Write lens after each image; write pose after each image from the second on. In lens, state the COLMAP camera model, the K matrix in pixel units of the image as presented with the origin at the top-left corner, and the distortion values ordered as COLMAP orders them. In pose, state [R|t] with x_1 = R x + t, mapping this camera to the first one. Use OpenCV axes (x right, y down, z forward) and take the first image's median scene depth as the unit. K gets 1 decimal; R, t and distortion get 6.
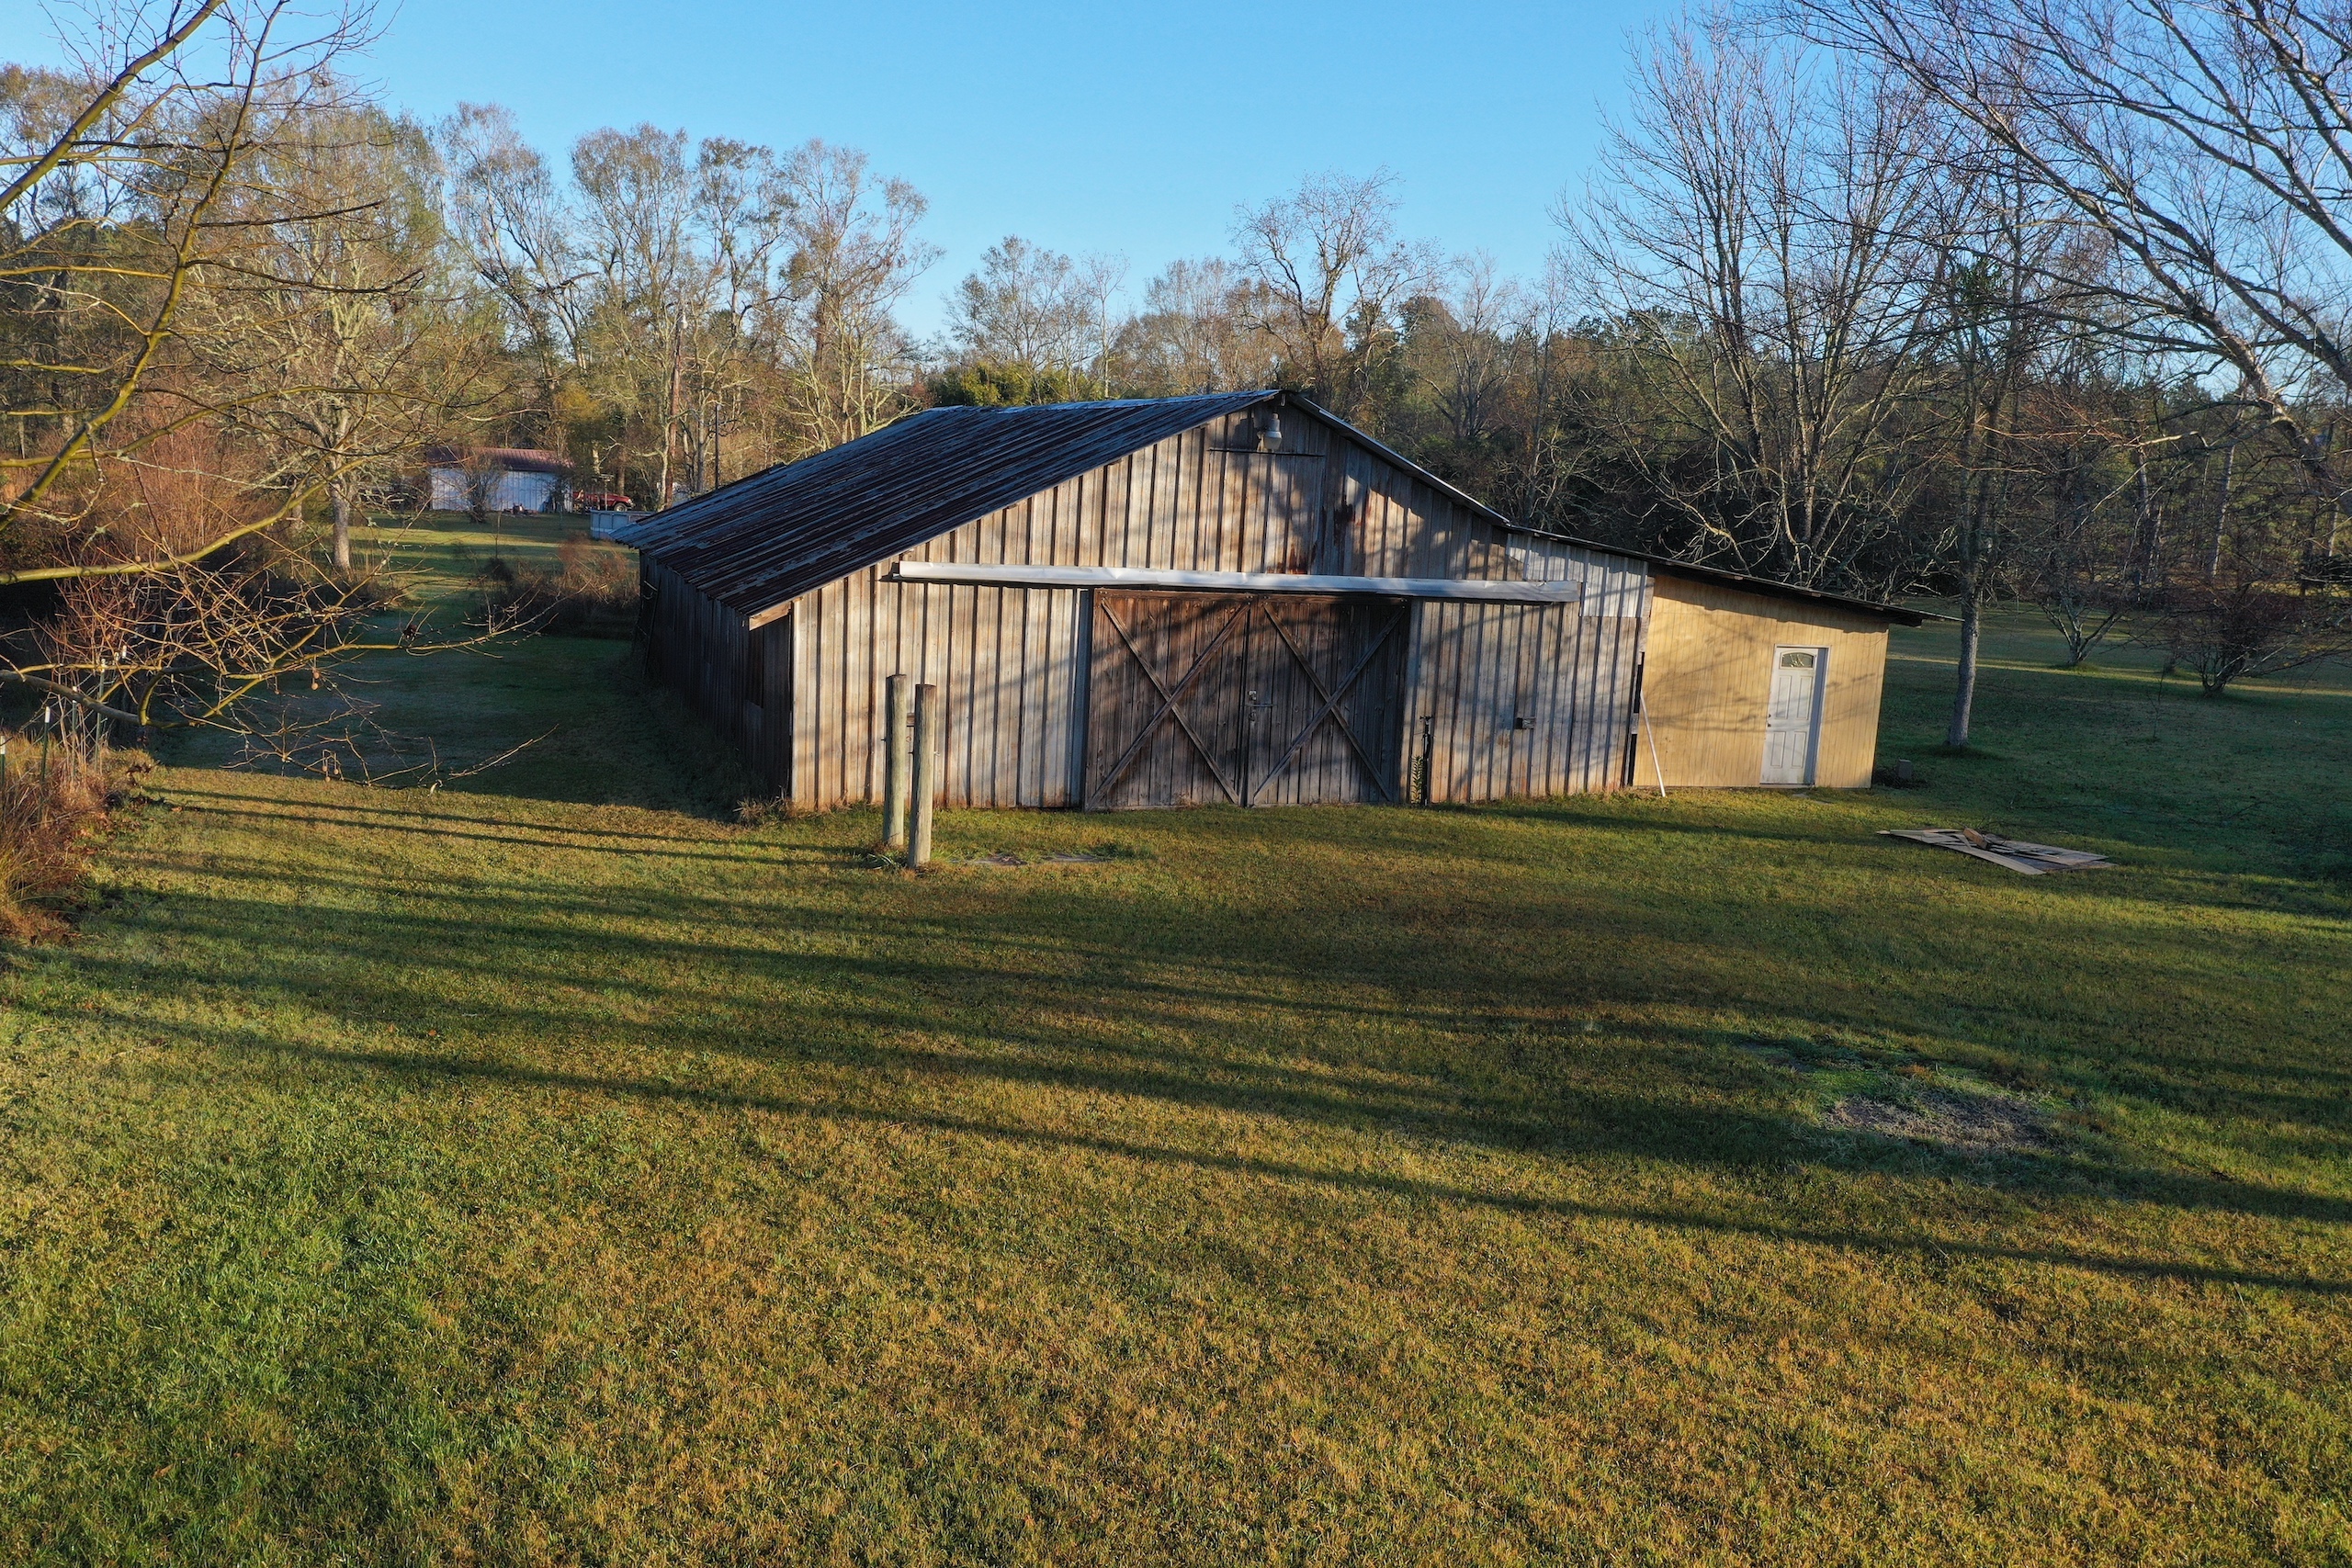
lens RADIAL K [[1874.7, 0, 1182.5], [0, 1874.7, 772.0], [0, 0, 1]] dist [0.014428, -0.000003]
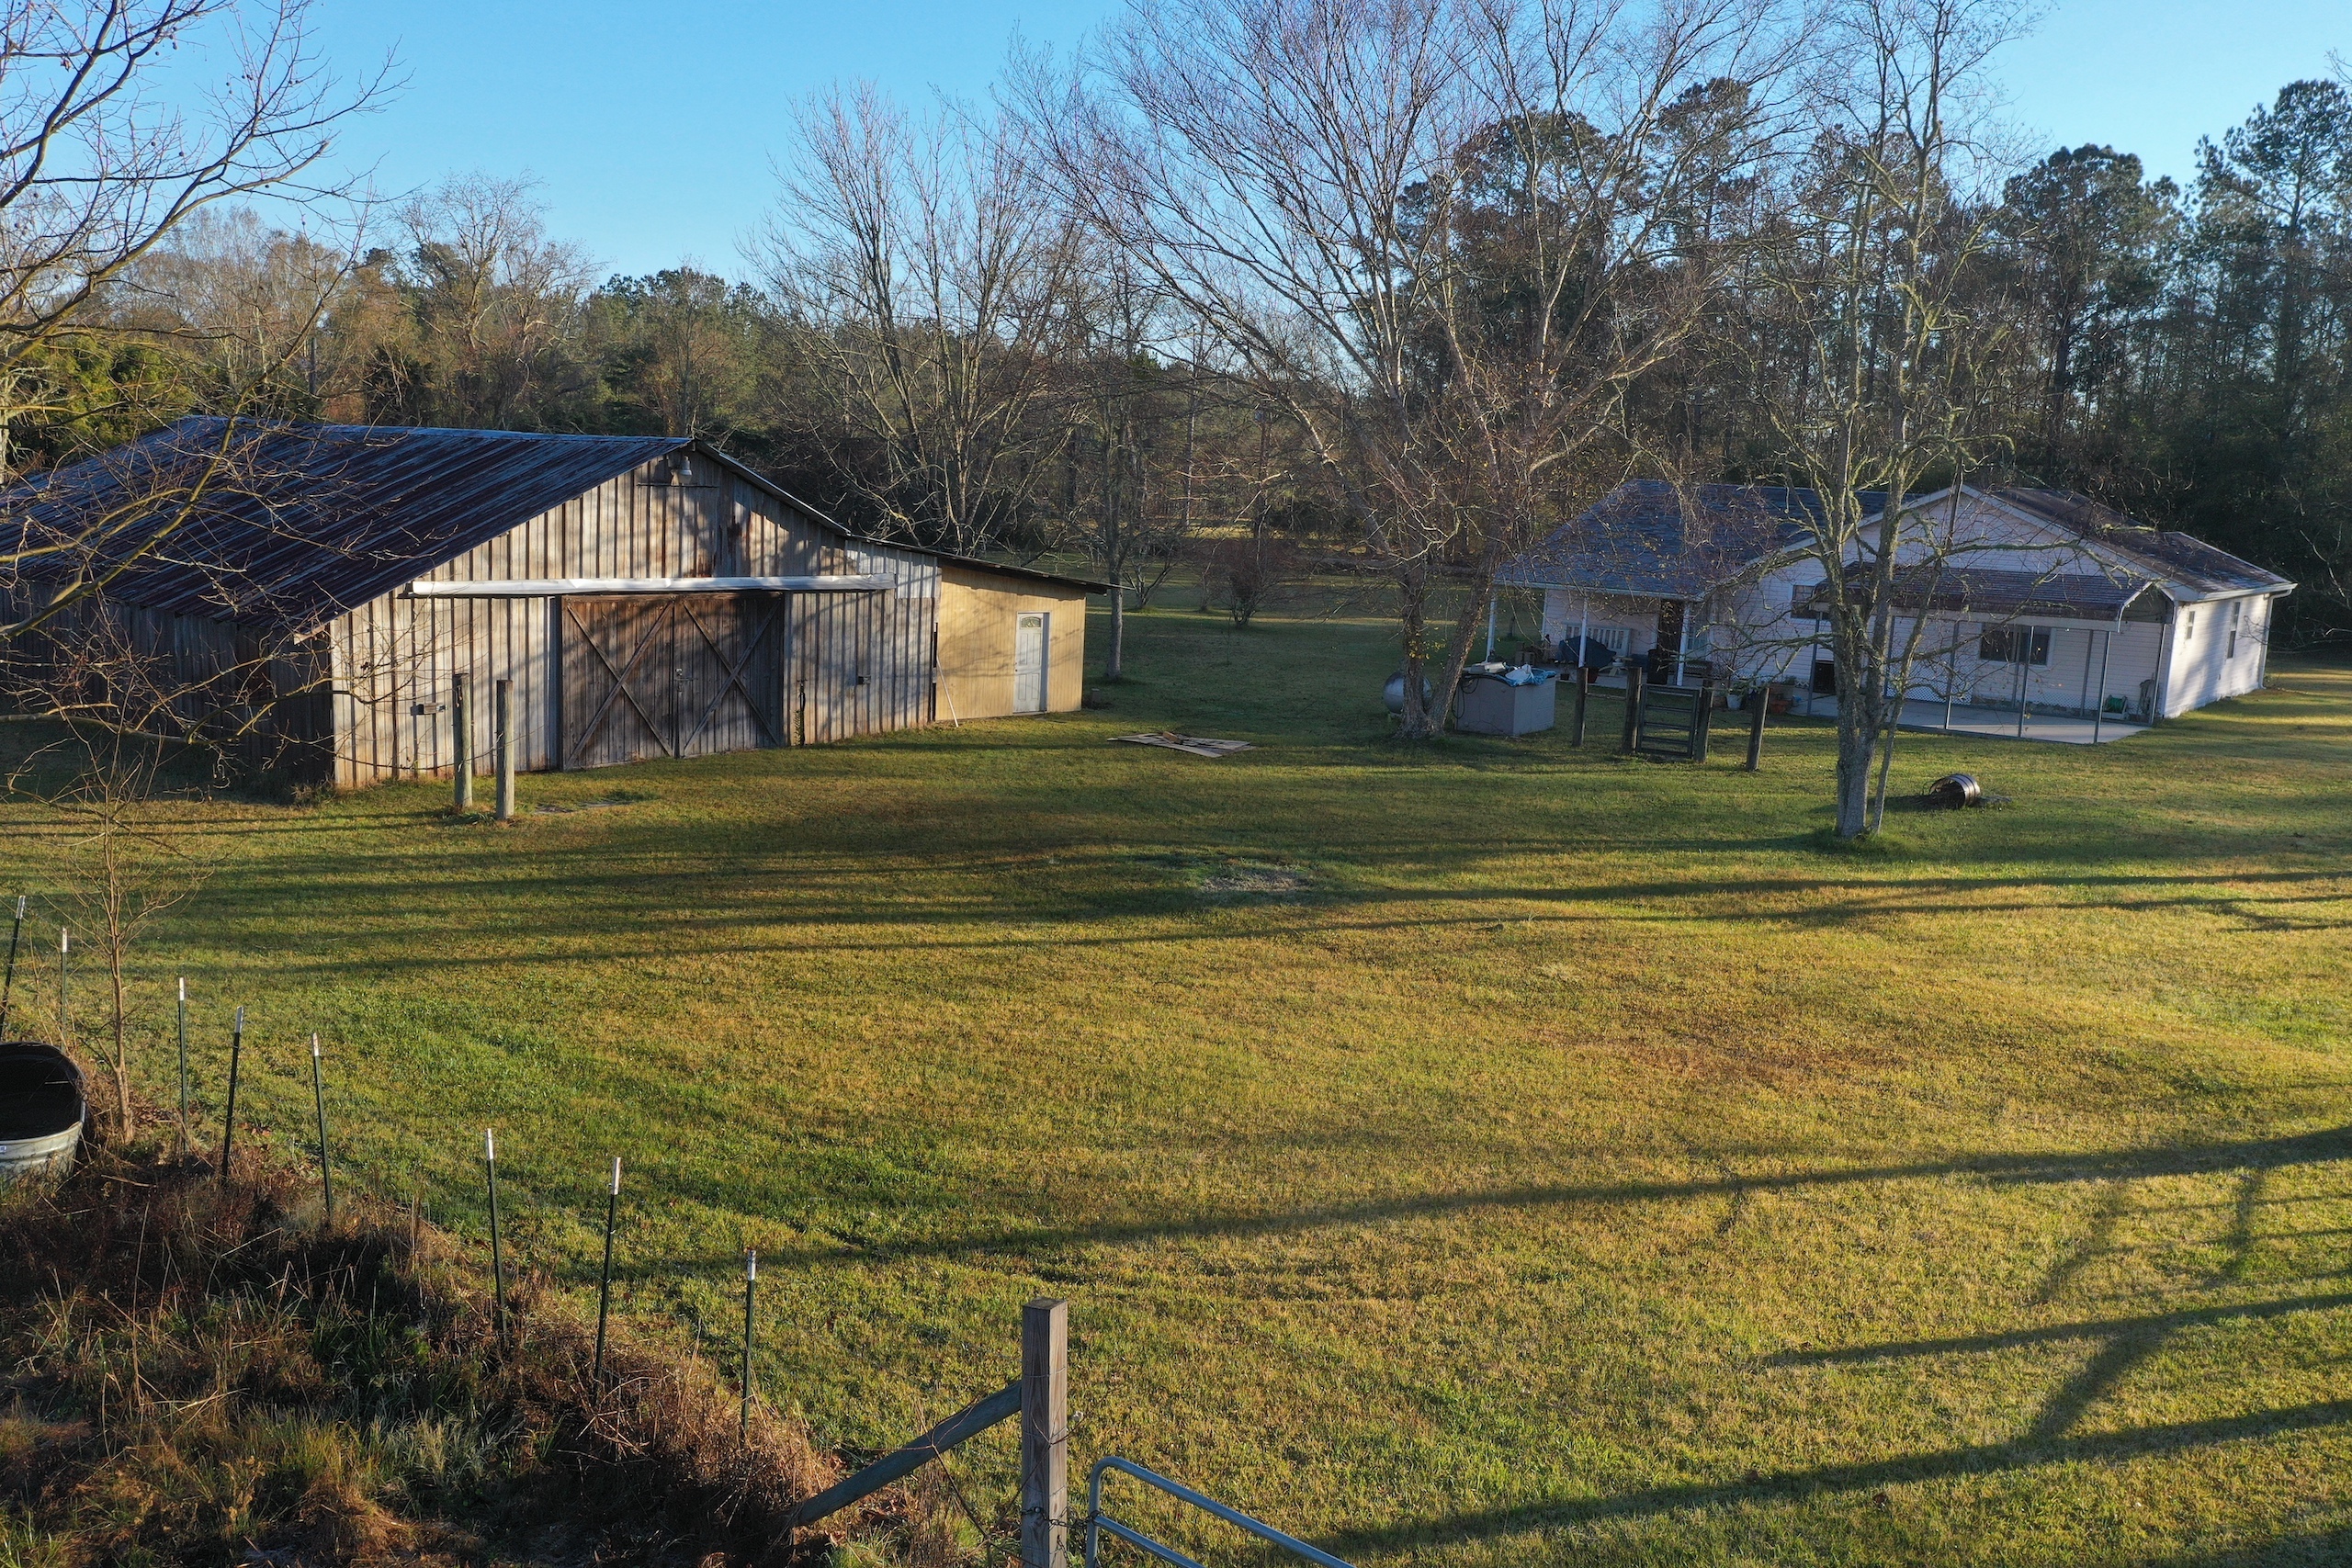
lens RADIAL K [[1874.7, 0, 1184.4], [0, 1874.7, 773.2], [0, 0, 1]] dist [0.014428, -0.000003]
pose [[0.870115, -0.088955, 0.484755, -0.299423], [0.075059, 0.996021, 0.048048, -0.007516], [-0.487100, -0.005422, 0.873329, -0.313398]]
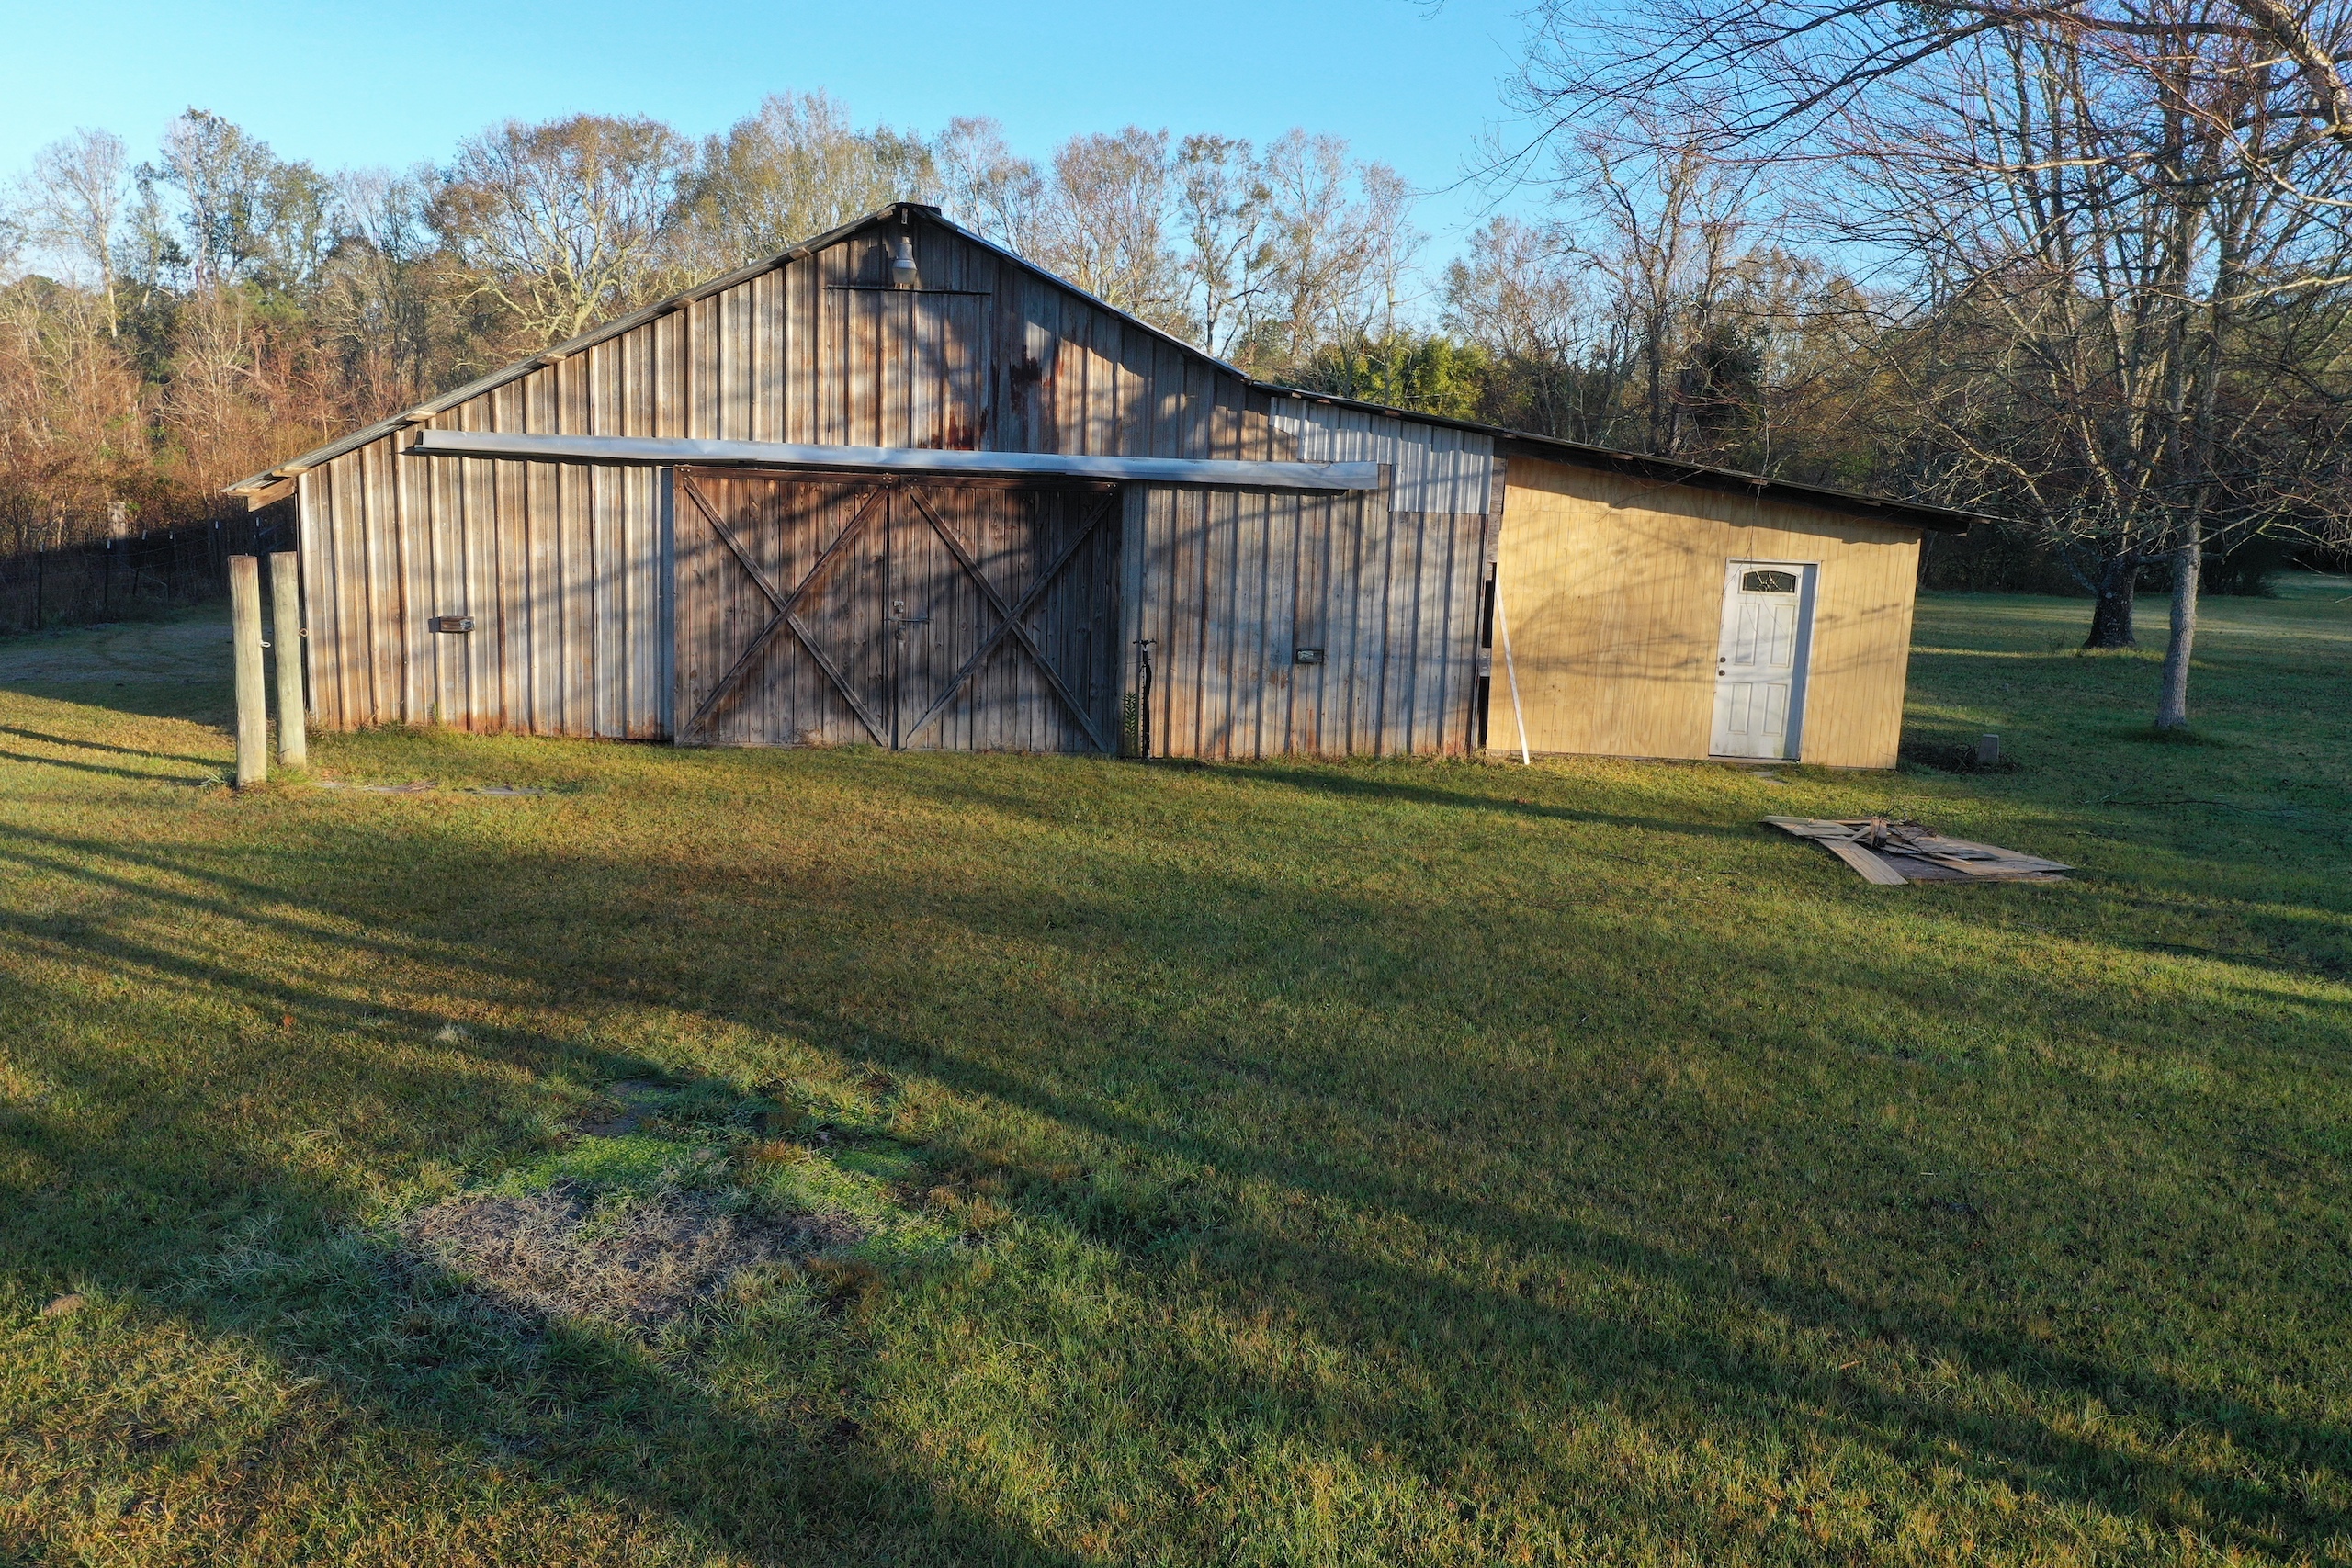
lens RADIAL K [[1874.7, 0, 1169.4], [0, 1874.7, 787.1], [0, 0, 1]] dist [0.014428, -0.000003]
pose [[0.945000, 0.036987, -0.324972, 0.404340], [-0.037643, 0.999282, 0.004269, 0.026125], [0.324897, 0.008199, 0.945714, 0.305089]]
